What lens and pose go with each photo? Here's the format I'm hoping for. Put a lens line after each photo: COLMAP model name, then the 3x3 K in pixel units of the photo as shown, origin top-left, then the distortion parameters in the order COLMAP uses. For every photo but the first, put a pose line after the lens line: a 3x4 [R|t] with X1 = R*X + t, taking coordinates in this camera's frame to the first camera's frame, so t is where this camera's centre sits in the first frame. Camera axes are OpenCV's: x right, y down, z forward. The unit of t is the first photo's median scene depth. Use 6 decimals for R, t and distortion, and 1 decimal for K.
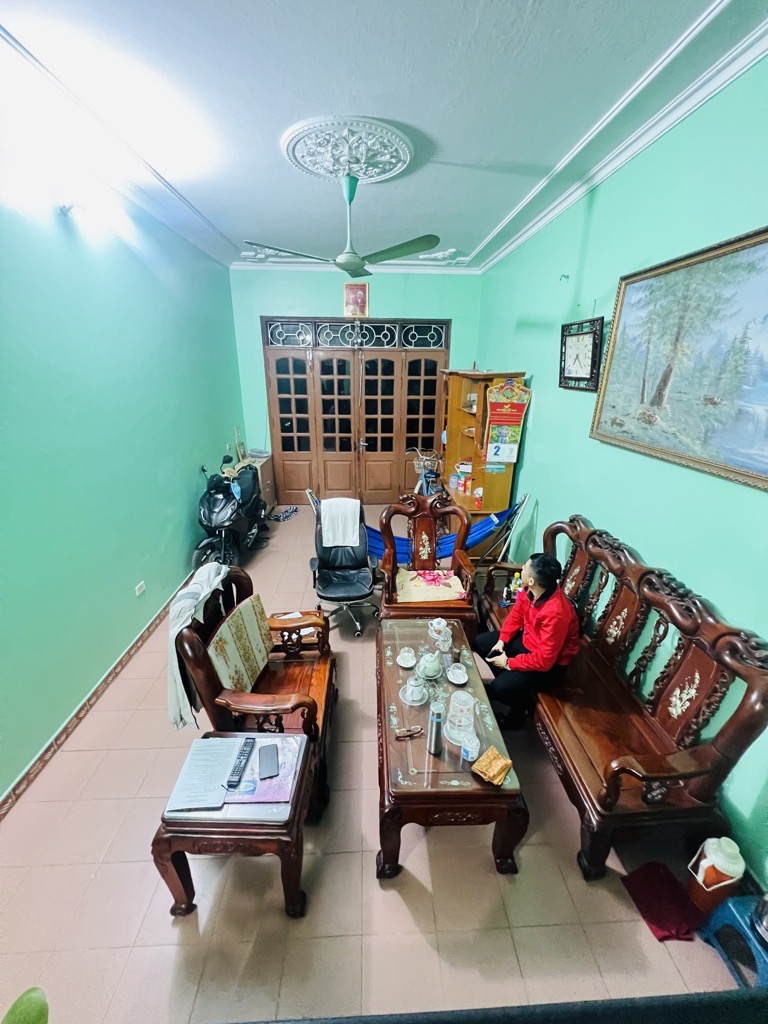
lens RADIAL K [[411.6, 0, 387.6], [0, 411.6, 514.0], [0, 0, 1]] dist [-0.002048, -0.000012]
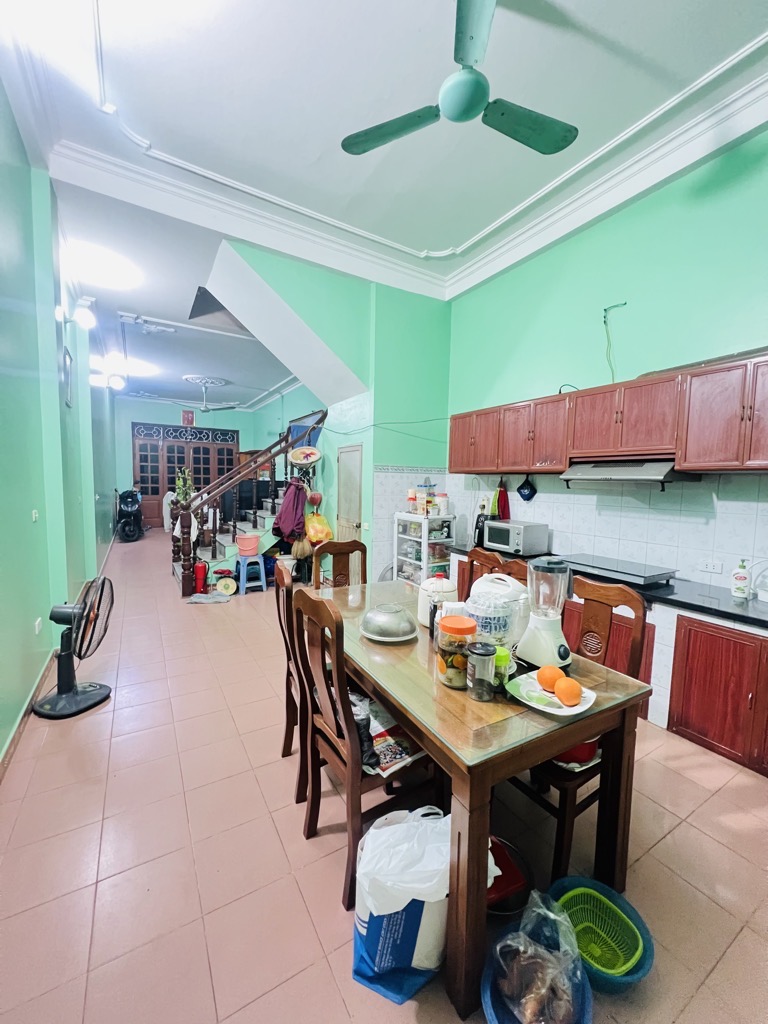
lens RADIAL K [[411.6, 0, 385.2], [0, 411.6, 509.1], [0, 0, 1]] dist [-0.002048, -0.000012]
pose [[0.882549, -0.027839, 0.469395, -0.174240], [0.149832, 0.962862, -0.224605, 0.472351], [-0.445710, 0.268555, 0.853944, -0.964148]]
